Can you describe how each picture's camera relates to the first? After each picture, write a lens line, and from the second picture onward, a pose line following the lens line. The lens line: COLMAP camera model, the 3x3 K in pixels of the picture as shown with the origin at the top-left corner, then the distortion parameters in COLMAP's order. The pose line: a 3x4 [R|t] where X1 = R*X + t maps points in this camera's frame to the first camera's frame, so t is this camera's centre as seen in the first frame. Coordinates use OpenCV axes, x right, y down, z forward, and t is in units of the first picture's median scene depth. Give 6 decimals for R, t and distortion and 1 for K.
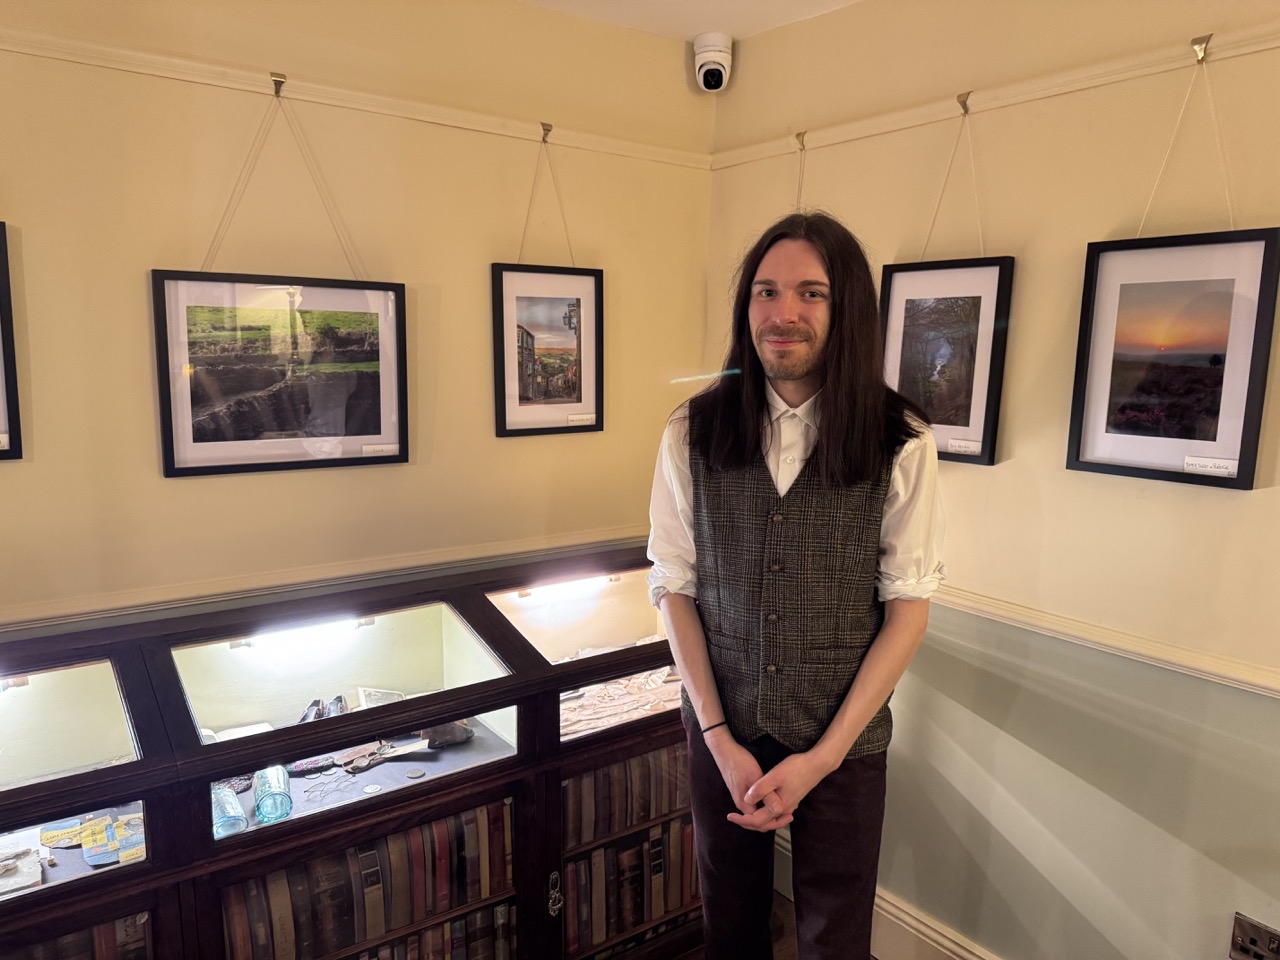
lens RADIAL K [[904.7, 0, 620.9], [0, 904.7, 480.1], [0, 0, 1]] dist [-0.002631, -0.027411]
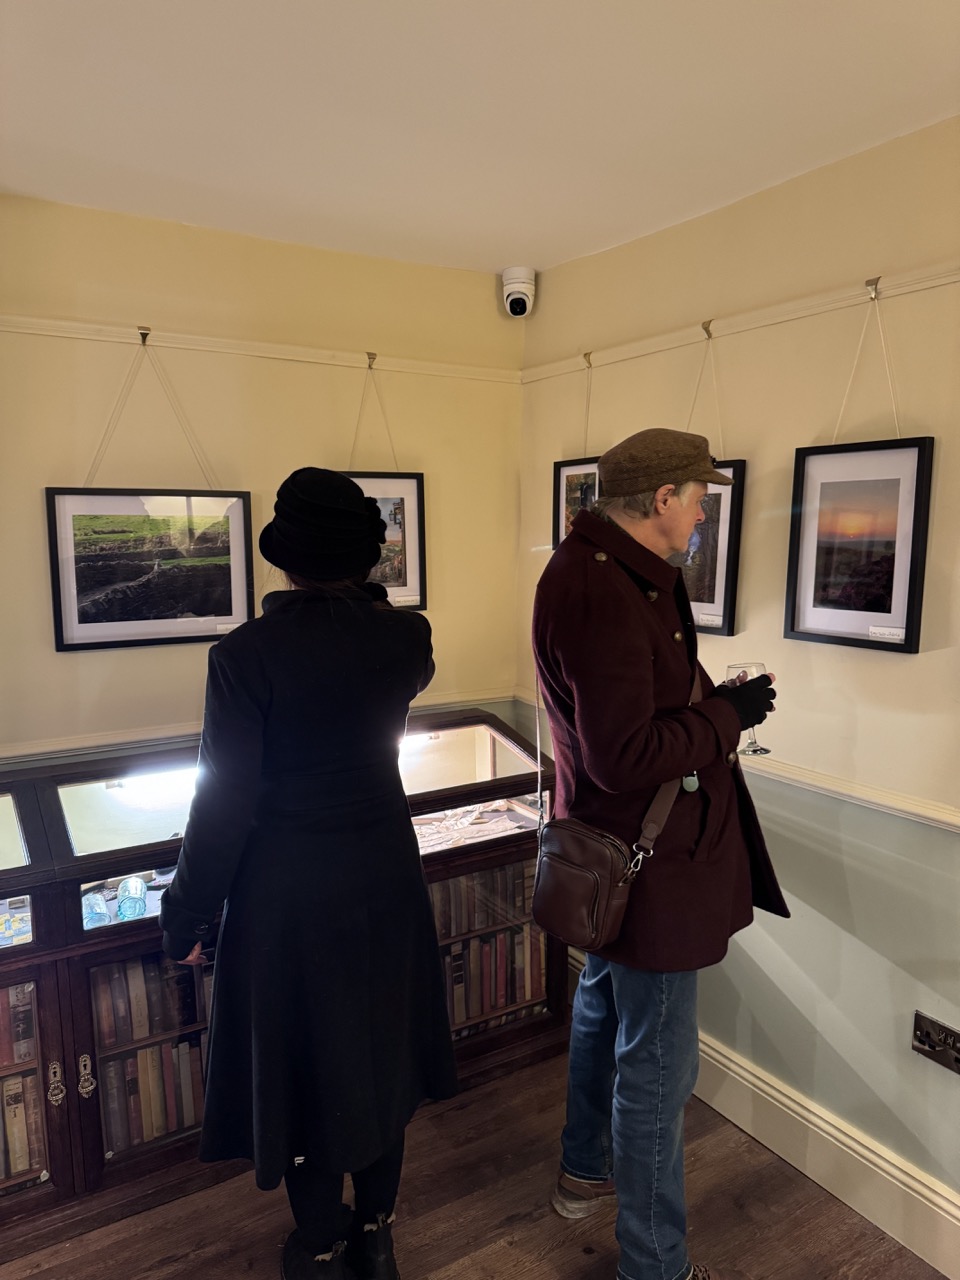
lens RADIAL K [[878.1, 0, 448.9], [0, 878.1, 641.8], [0, 0, 1]] dist [0.033330, -0.095201]
pose [[0.996530, -0.008550, -0.082796, 0.142857], [0.007061, 0.999809, -0.018250, 0.009658], [0.082937, 0.017602, 0.996399, -0.177831]]
